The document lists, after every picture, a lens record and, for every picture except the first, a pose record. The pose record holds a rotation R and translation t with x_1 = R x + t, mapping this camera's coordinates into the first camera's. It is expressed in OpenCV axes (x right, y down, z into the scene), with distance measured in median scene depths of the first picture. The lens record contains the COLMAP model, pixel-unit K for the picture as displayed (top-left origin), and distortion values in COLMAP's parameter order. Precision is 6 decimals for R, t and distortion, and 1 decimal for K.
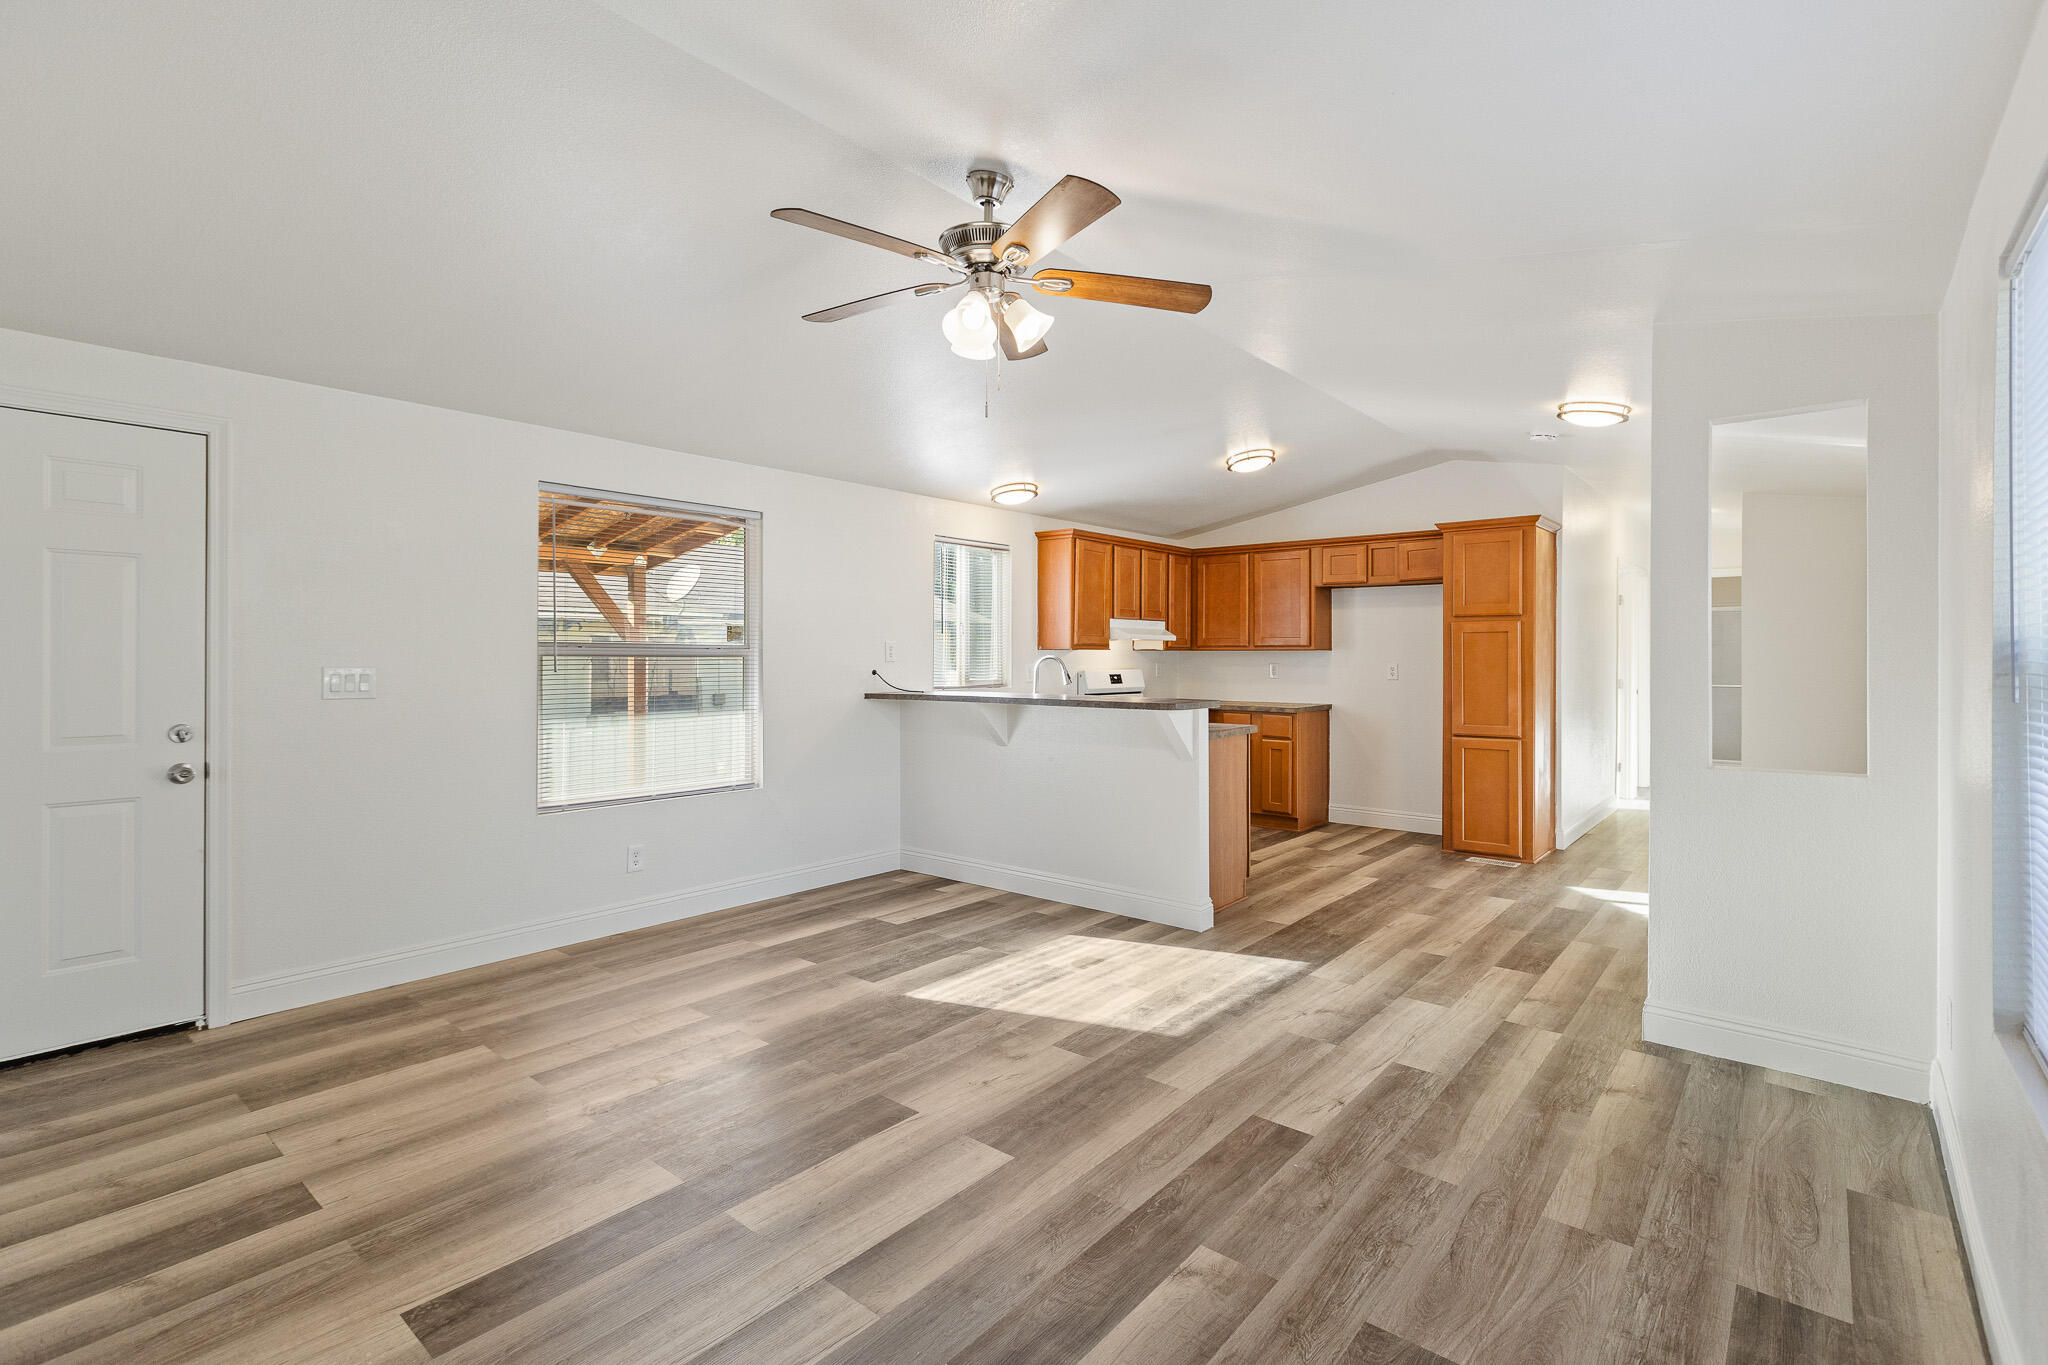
lens RADIAL K [[940.6, 0, 1021.5], [0, 940.6, 656.4], [0, 0, 1]] dist [0.002827, 0.000464]
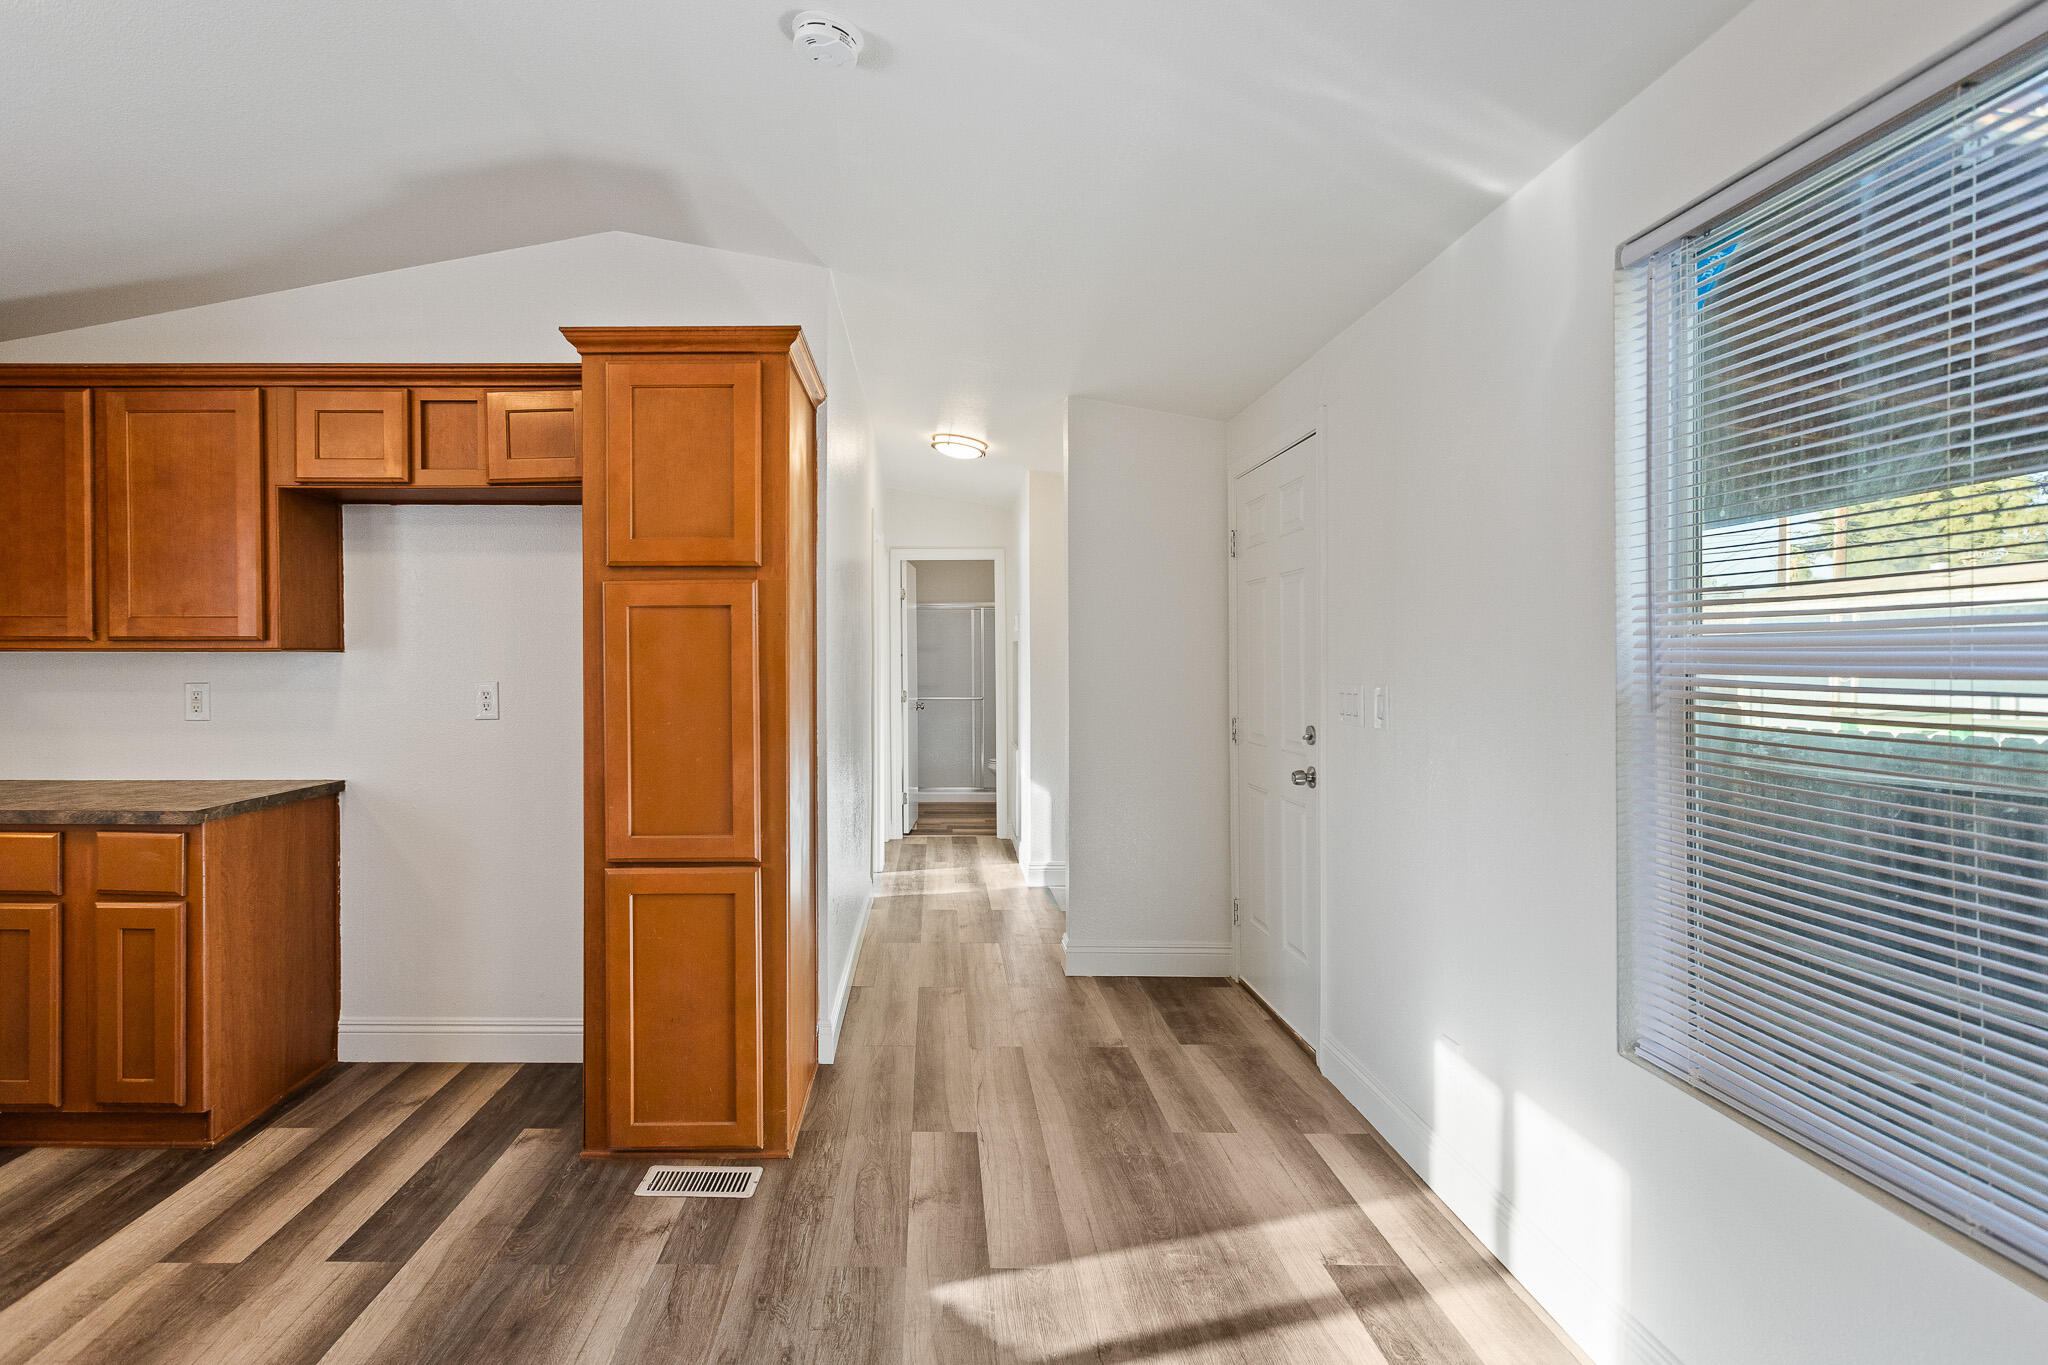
lens RADIAL K [[982.5, 0, 920.2], [0, 982.5, 671.5], [0, 0, 1]] dist [0.008271, 0.000451]
pose [[0.770715, -0.008486, 0.637123, 0.421998], [0.002779, 0.999947, 0.009957, -0.001848], [-0.637174, -0.005903, 0.770697, 0.848027]]
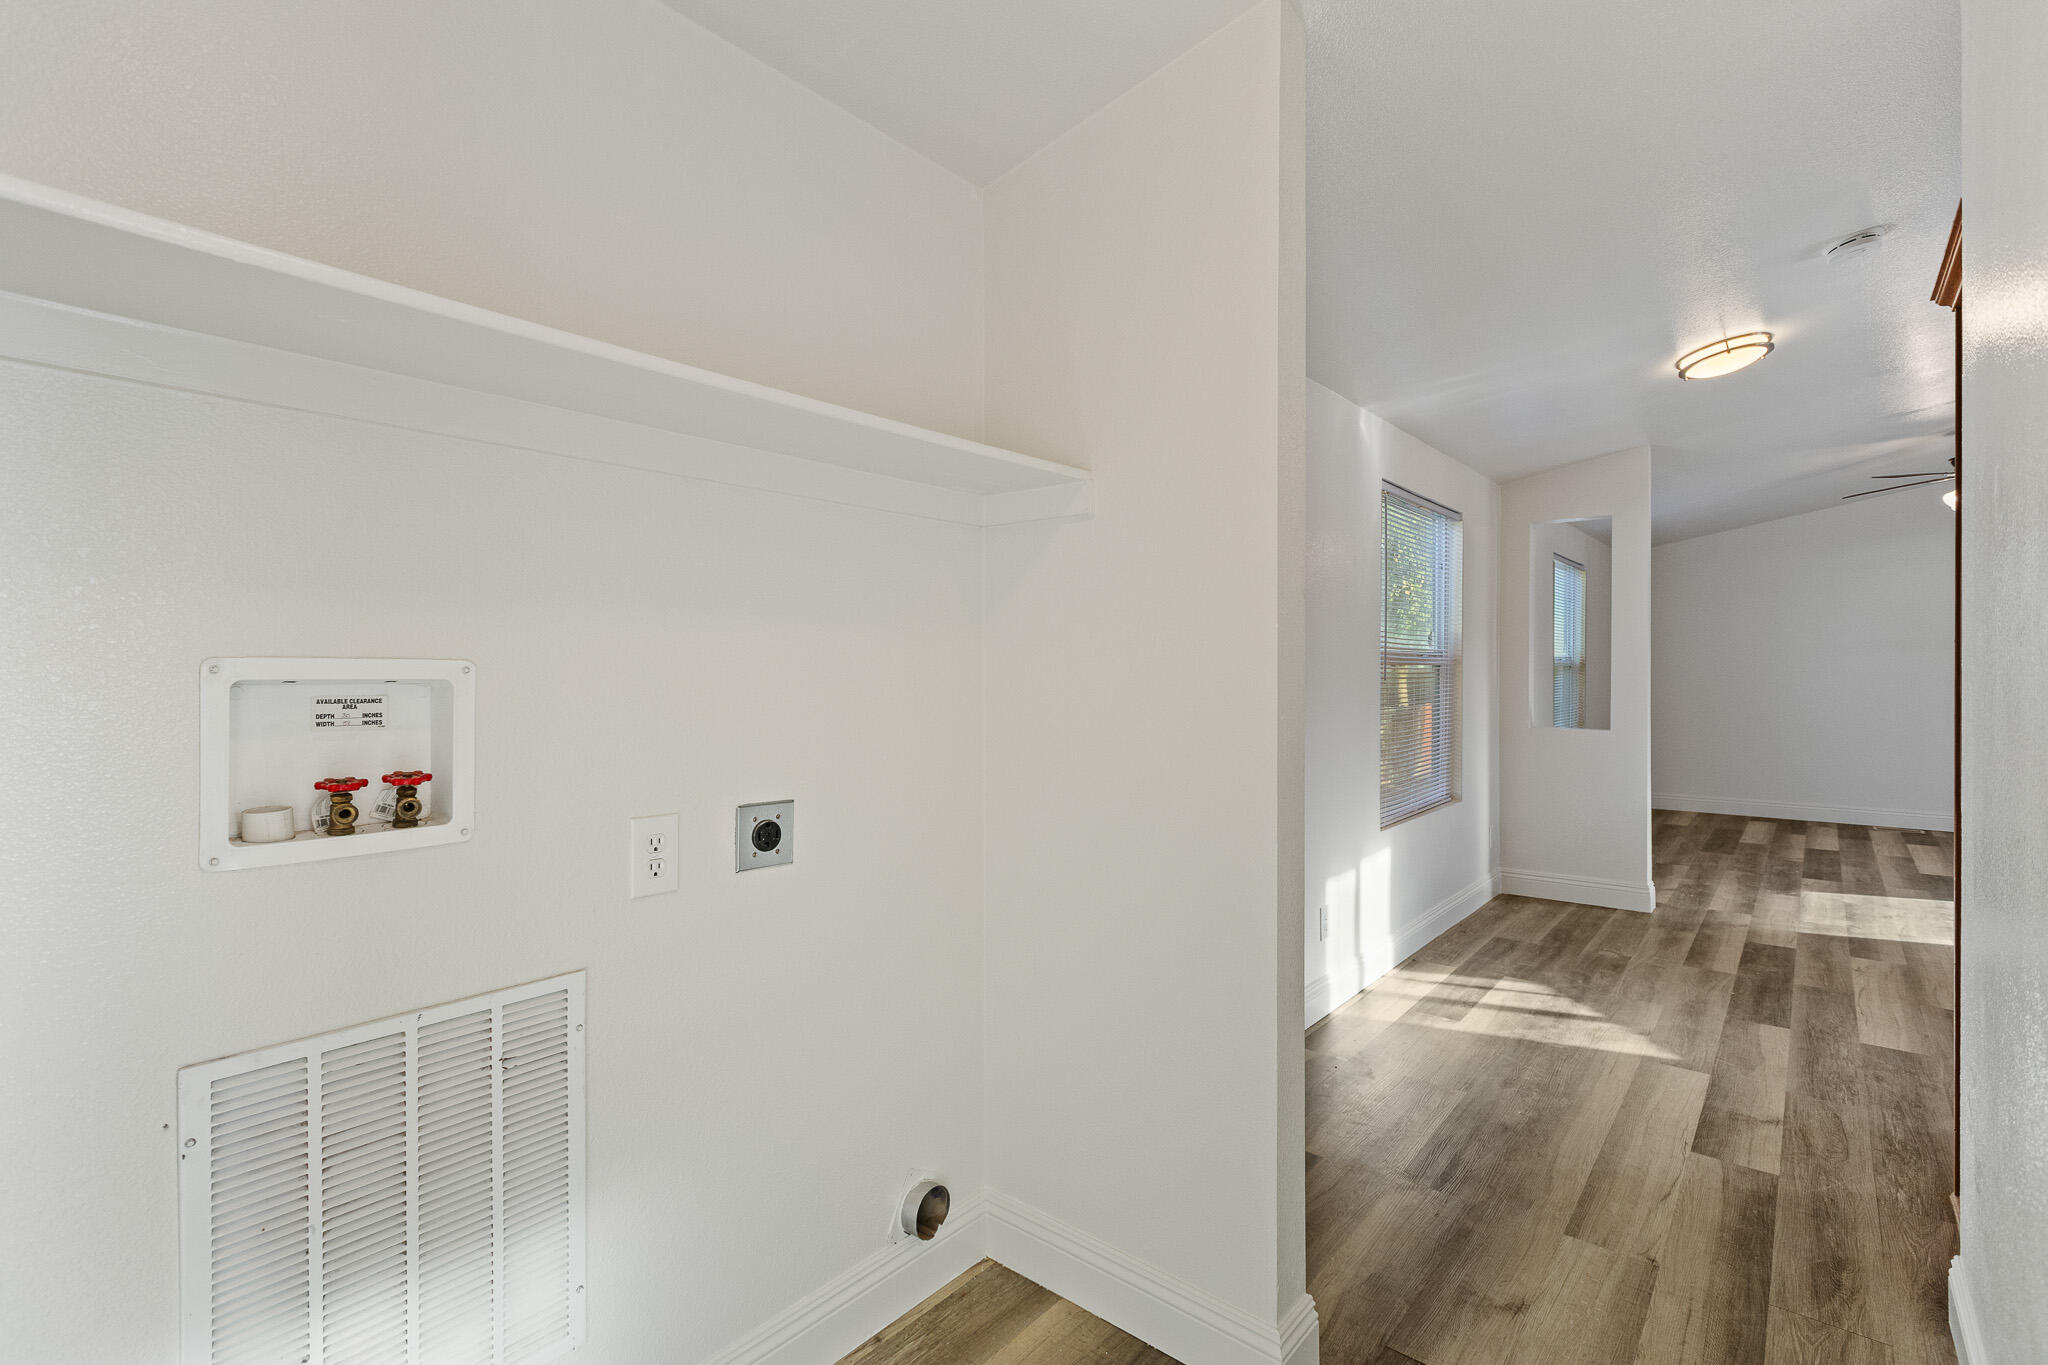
lens RADIAL K [[950.7, 0, 1030.0], [0, 950.7, 638.9], [0, 0, 1]] dist [0.001590, -0.000603]
pose [[-0.999943, -0.003638, -0.010033, 1.246168], [-0.003319, 0.999494, -0.031624, 0.013425], [0.010143, -0.031589, -0.999449, 1.877170]]
